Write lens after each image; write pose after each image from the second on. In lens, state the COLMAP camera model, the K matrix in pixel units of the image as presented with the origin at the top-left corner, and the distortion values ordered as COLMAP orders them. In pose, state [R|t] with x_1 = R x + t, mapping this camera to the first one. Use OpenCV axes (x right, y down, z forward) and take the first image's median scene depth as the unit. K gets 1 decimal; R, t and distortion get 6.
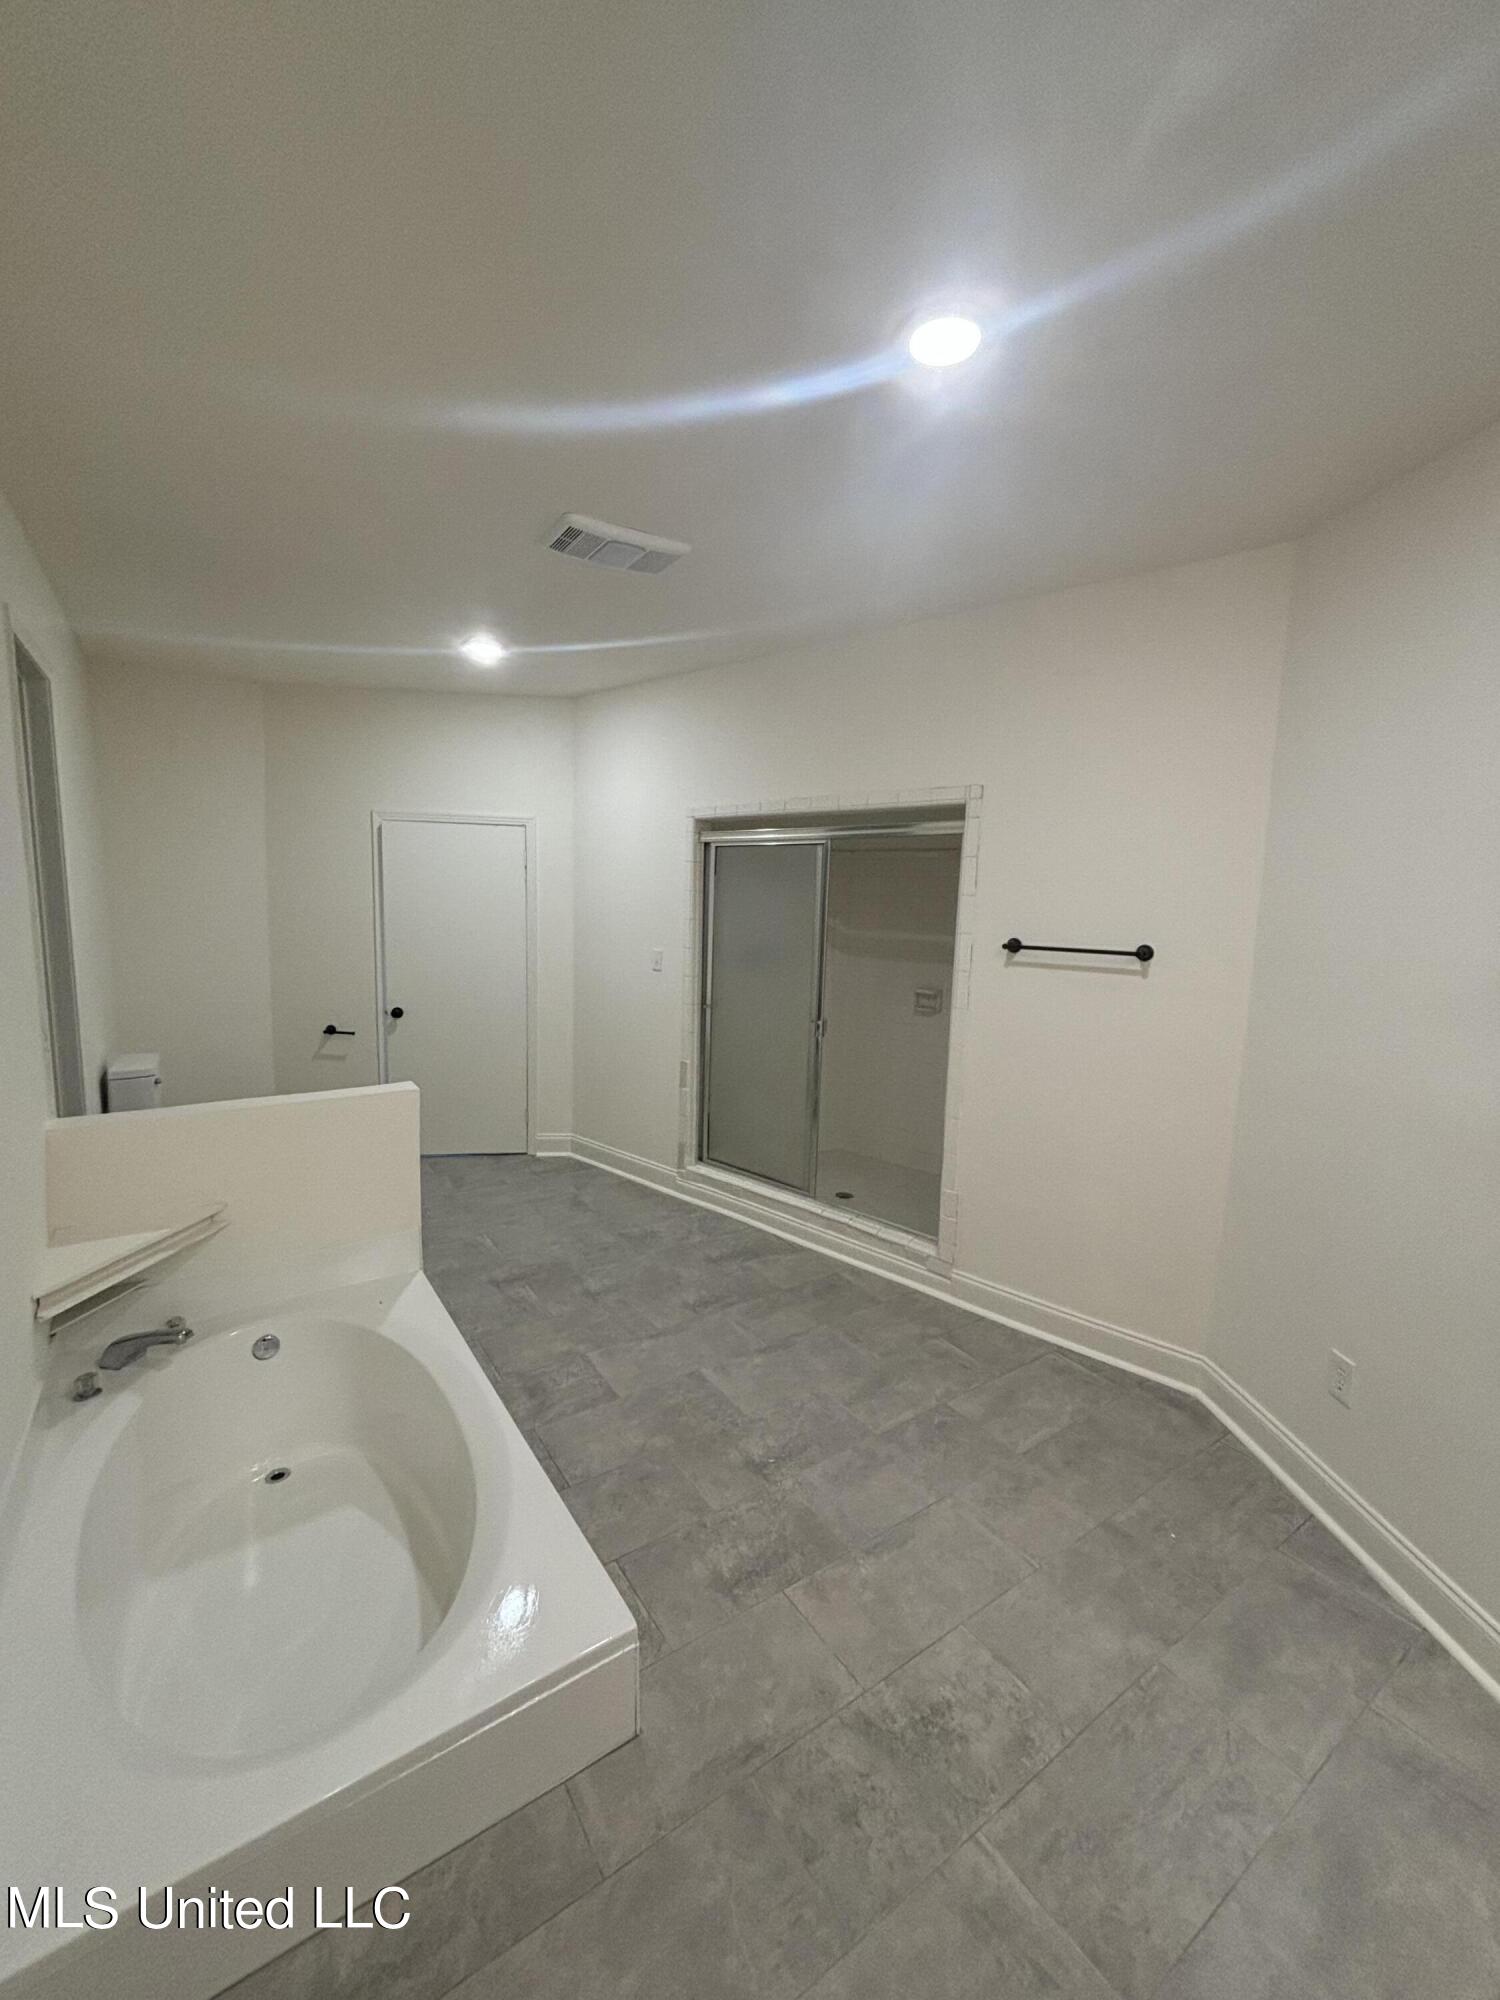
lens RADIAL K [[812.2, 0, 747.8], [0, 812.2, 995.5], [0, 0, 1]] dist [0.018325, 0.000308]
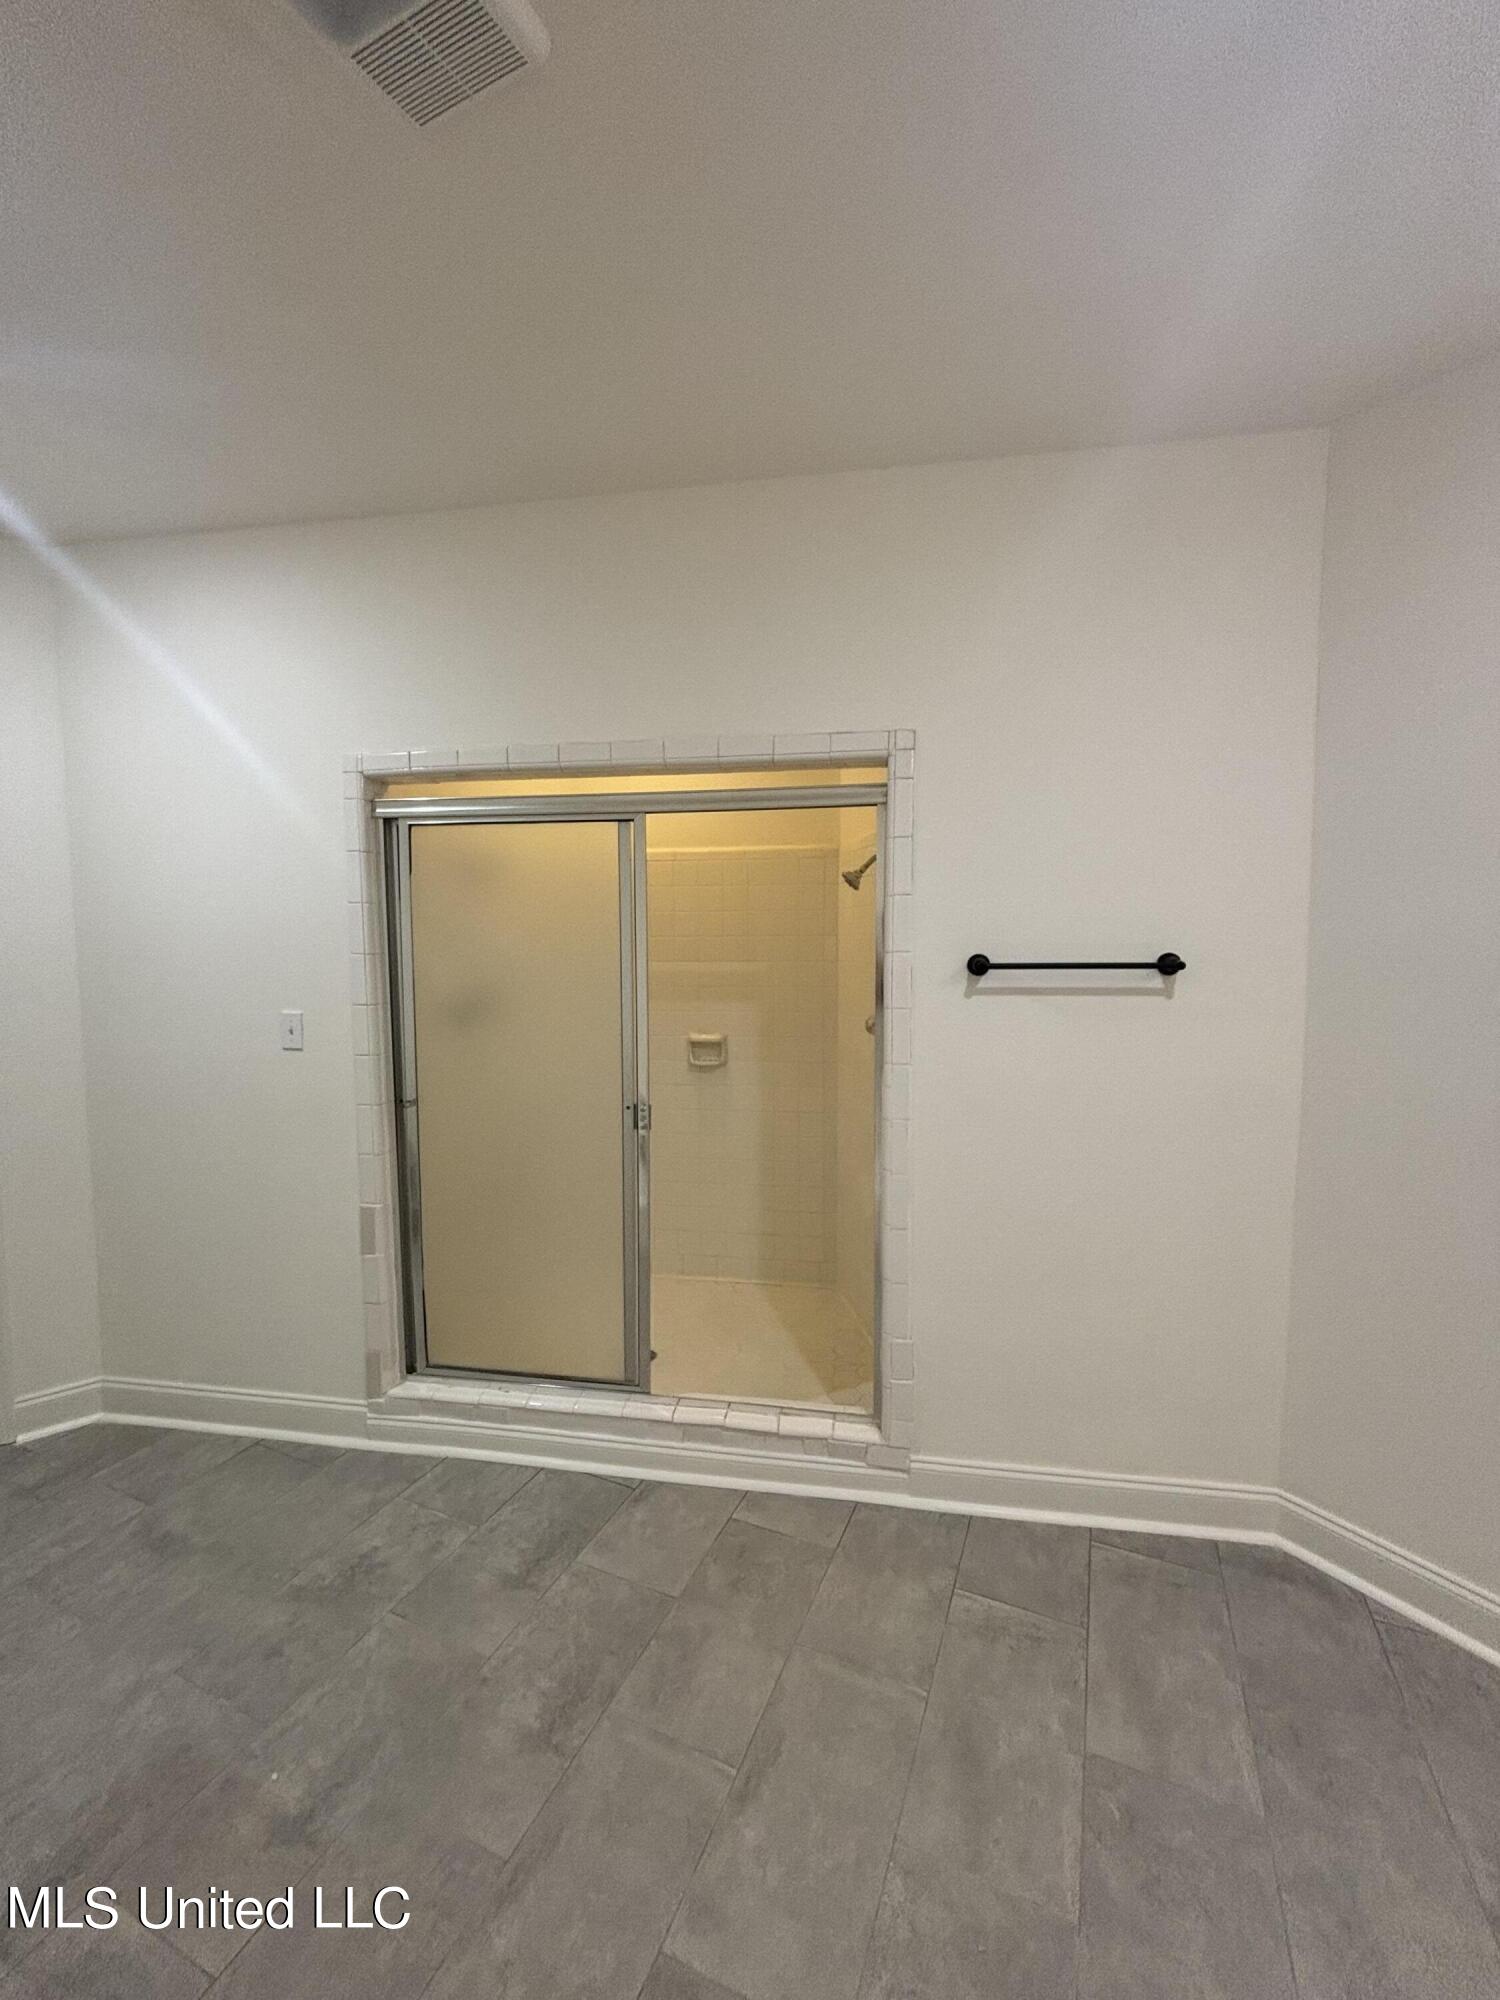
lens RADIAL K [[819.1, 0, 750.0], [0, 819.1, 1000.0], [0, 0, 1]] dist [0.001612, 0.000021]
pose [[0.847312, -0.077374, 0.525430, -0.166070], [0.094357, 0.995523, -0.005561, -0.039124], [-0.522647, 0.054290, 0.850819, 0.438211]]
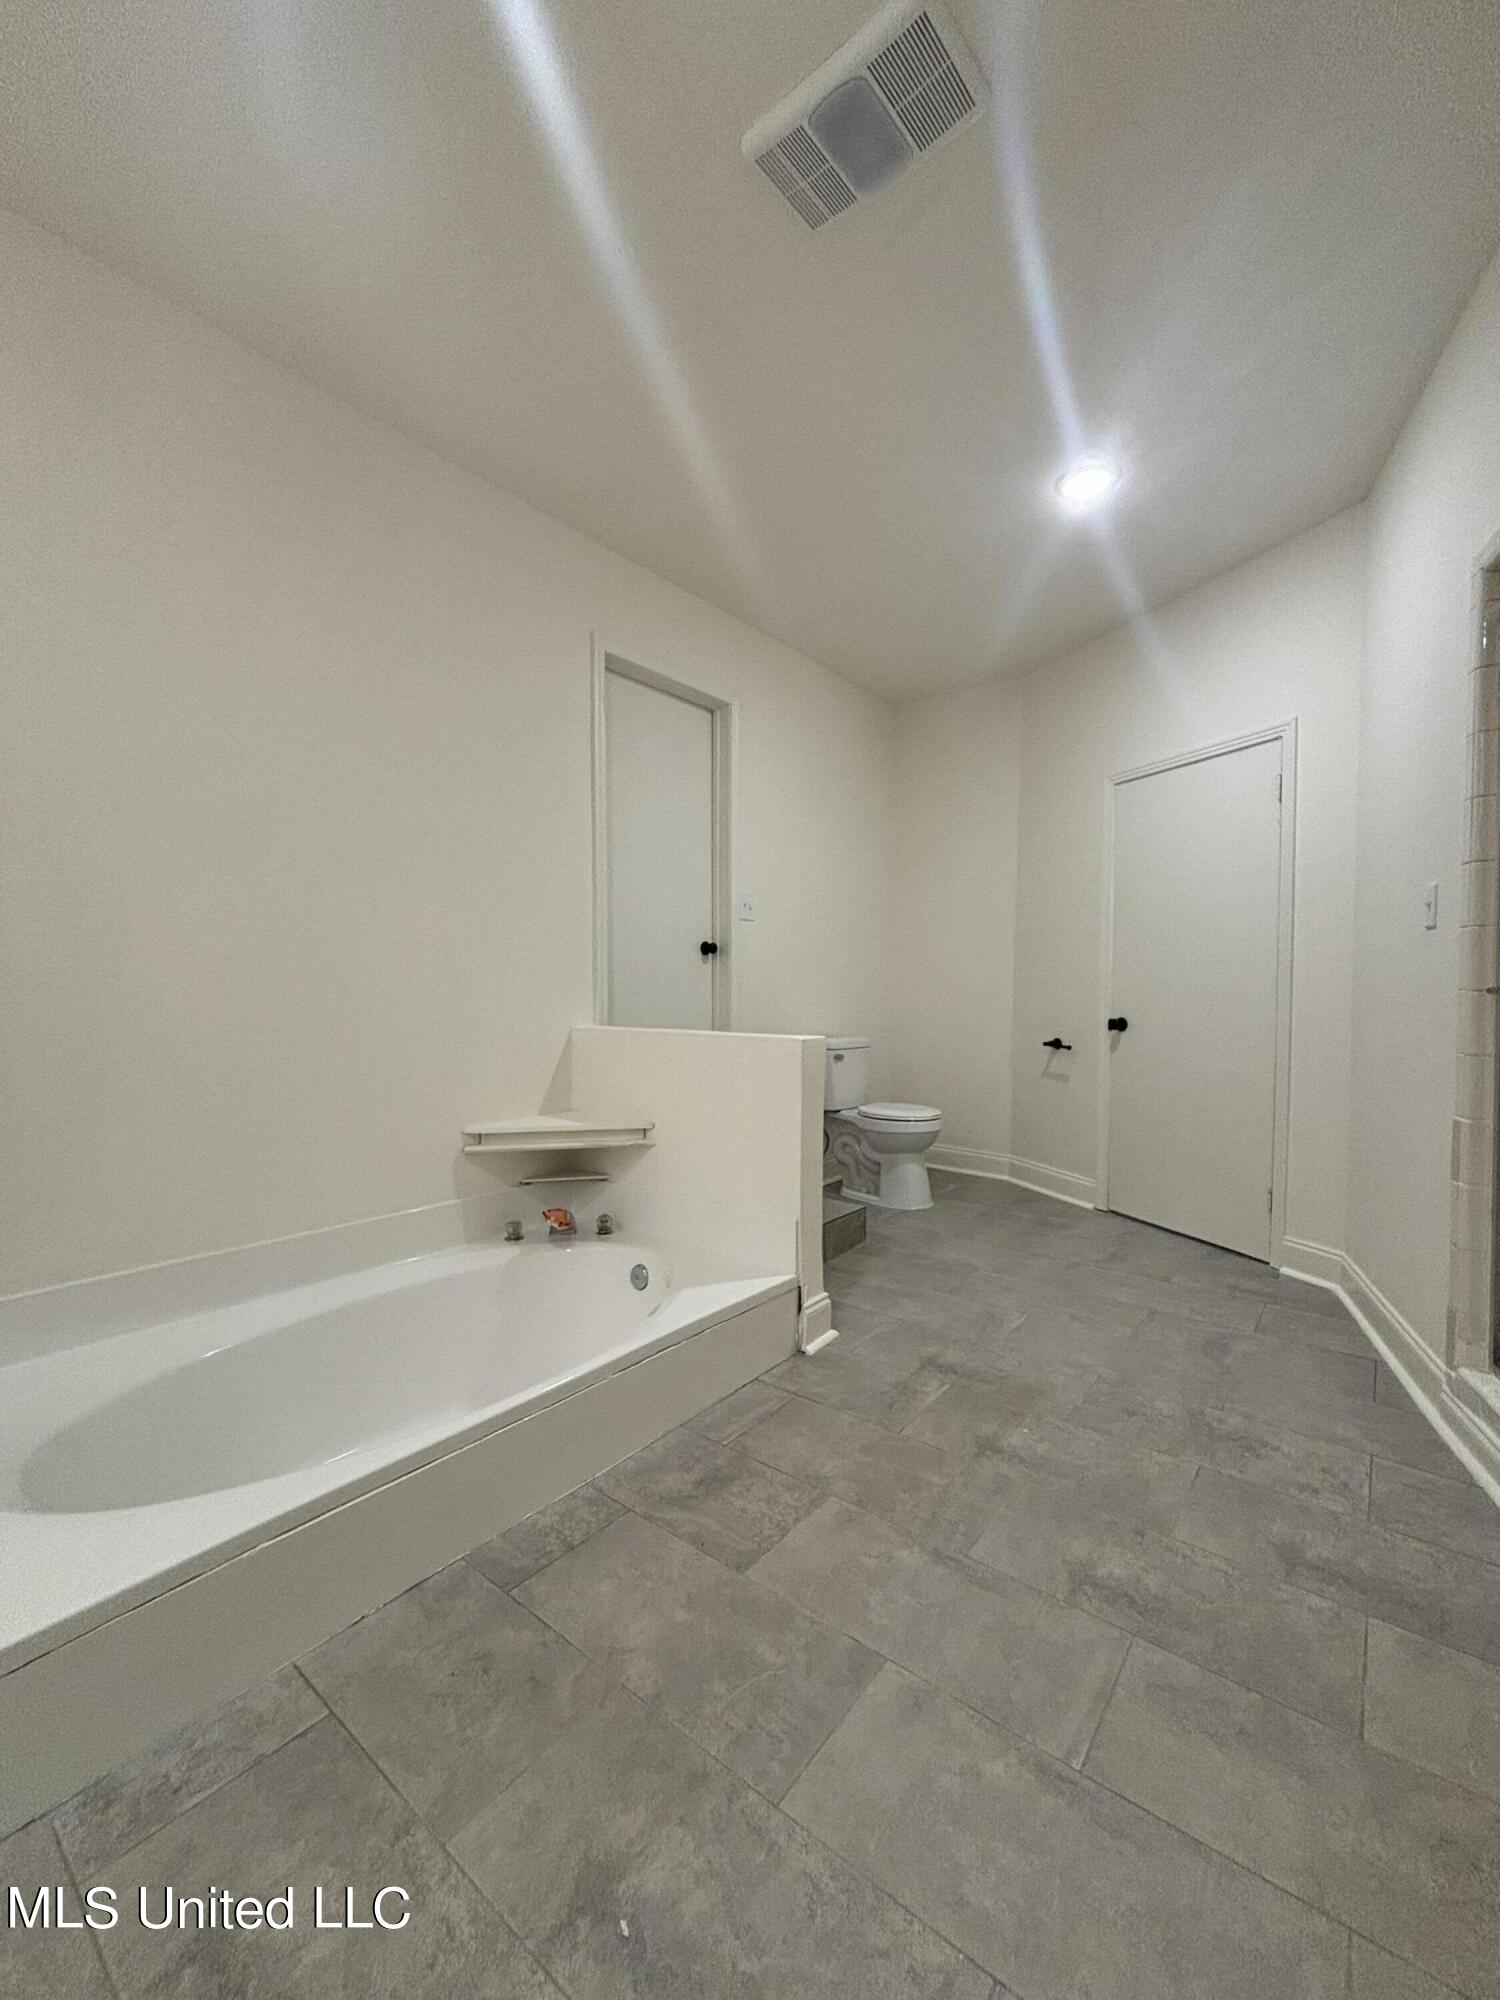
lens RADIAL K [[812.2, 0, 747.8], [0, 812.2, 995.5], [0, 0, 1]] dist [0.018325, 0.000308]
pose [[0.297905, -0.010400, -0.954539, 0.280134], [-0.112823, 0.992549, -0.046025, 0.090573], [0.947905, 0.121405, 0.294512, 0.576024]]
